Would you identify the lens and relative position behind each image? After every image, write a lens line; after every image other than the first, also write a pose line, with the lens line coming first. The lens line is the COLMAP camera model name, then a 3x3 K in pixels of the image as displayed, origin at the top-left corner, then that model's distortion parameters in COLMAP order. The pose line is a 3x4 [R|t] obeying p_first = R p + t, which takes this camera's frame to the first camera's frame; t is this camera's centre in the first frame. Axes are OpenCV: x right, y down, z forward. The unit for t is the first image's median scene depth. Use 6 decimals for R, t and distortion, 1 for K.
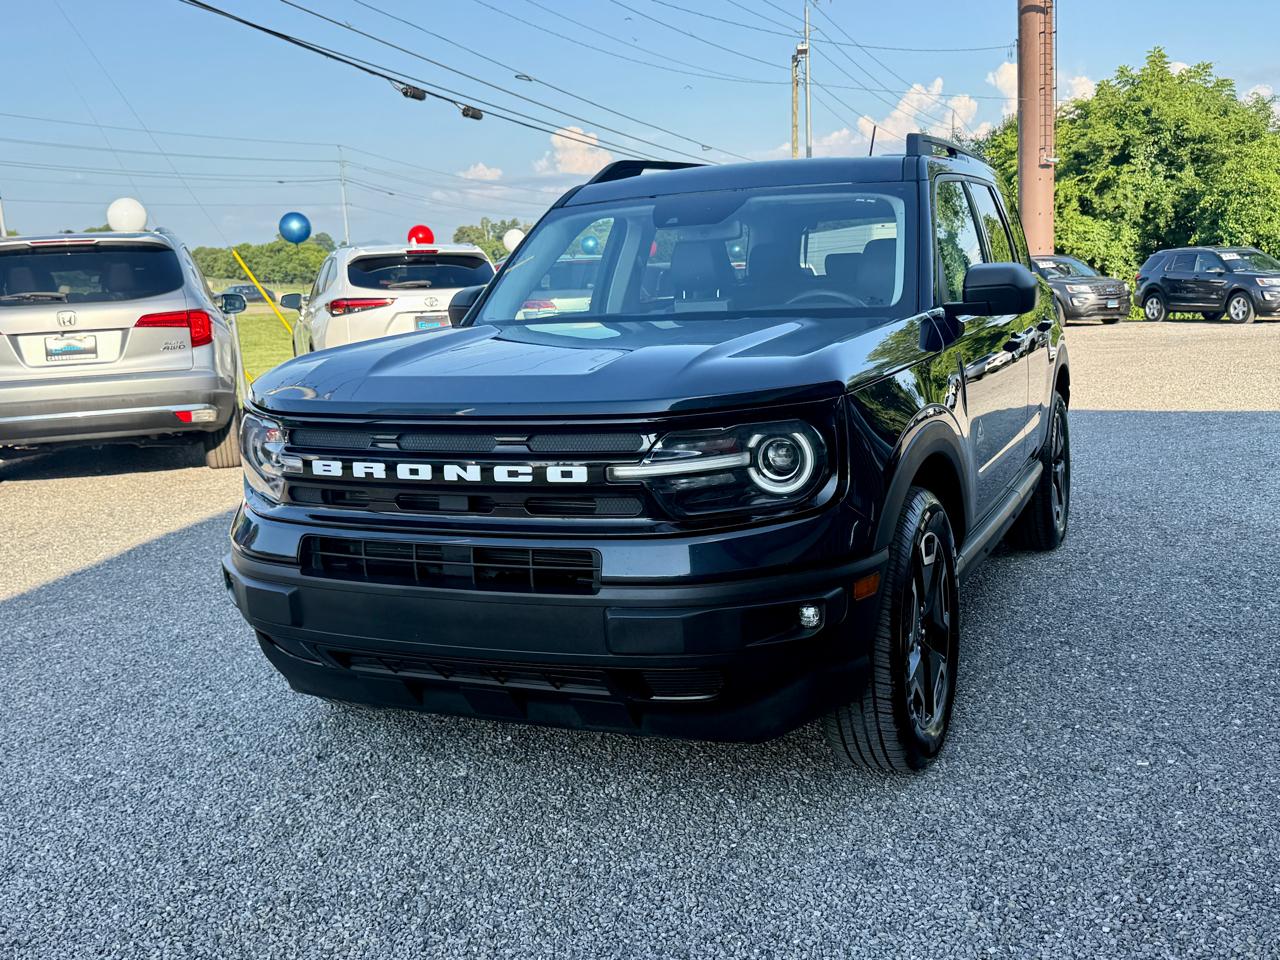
lens RADIAL K [[1247.1, 0, 647.8], [0, 1247.1, 479.8], [0, 0, 1]] dist [0.158879, -0.347106]
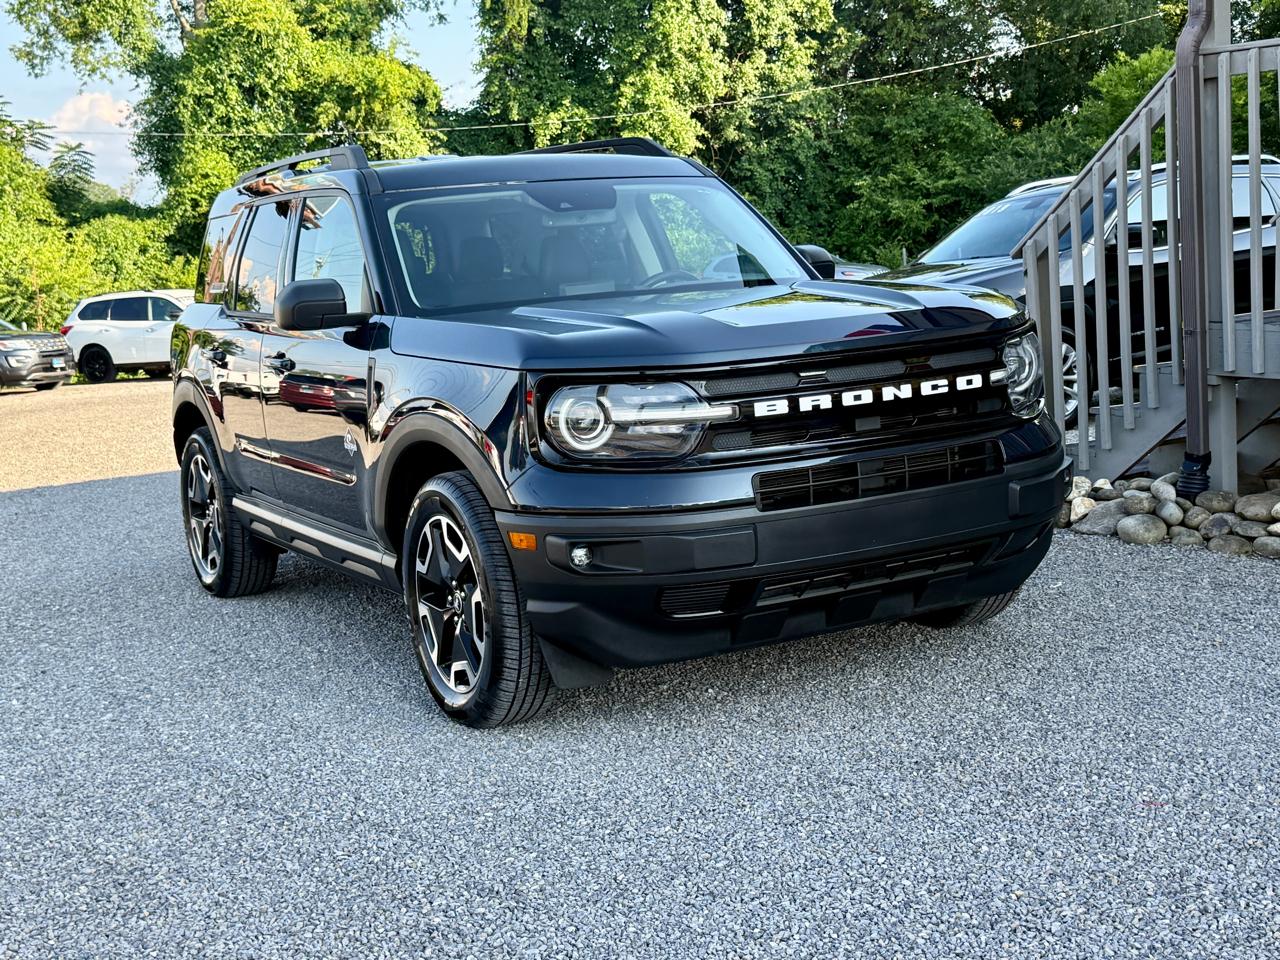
lens RADIAL K [[1590.7, 0, 640.0], [0, 1590.7, 480.0], [0, 0, 1]] dist [0.180946, -0.433385]
pose [[0.625972, -0.109422, 0.772131, -1.396826], [0.169256, 0.985569, 0.002451, 0.029626], [-0.761256, 0.129153, 0.635459, 0.221382]]
